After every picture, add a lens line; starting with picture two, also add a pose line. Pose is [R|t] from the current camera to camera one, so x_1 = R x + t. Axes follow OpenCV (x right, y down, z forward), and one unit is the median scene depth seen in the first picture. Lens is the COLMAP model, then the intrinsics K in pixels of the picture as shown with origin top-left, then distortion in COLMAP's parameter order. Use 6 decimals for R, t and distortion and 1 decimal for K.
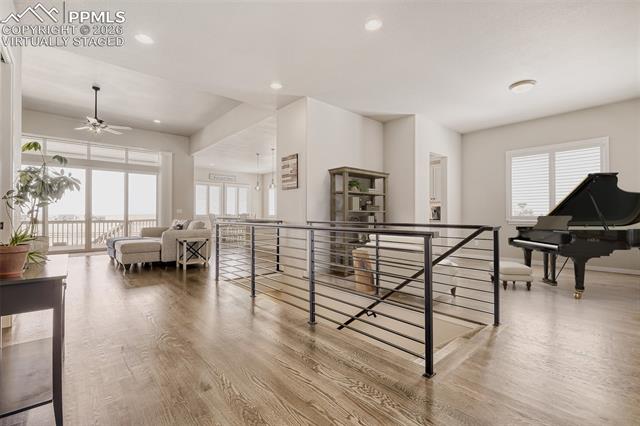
lens RADIAL K [[286.1, 0, 317.1], [0, 286.1, 211.1], [0, 0, 1]] dist [-0.000471, 0.001454]
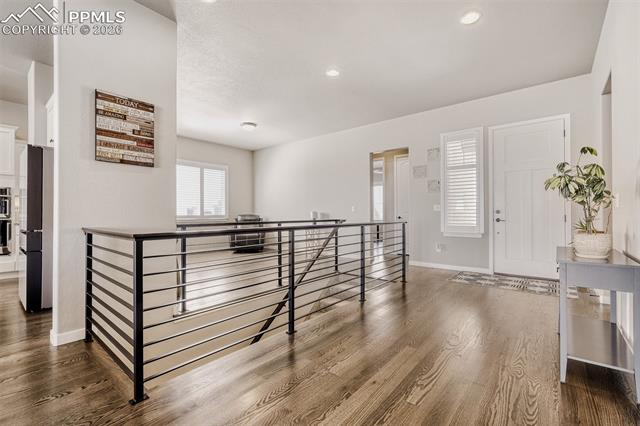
lens RADIAL K [[286.1, 0, 317.0], [0, 286.1, 212.7], [0, 0, 1]] dist [-0.000471, 0.001454]
pose [[-0.150705, 0.005973, 0.988561, -0.661918], [-0.008874, 0.999933, -0.007395, 0.011437], [-0.988539, -0.009887, -0.150642, 0.752472]]
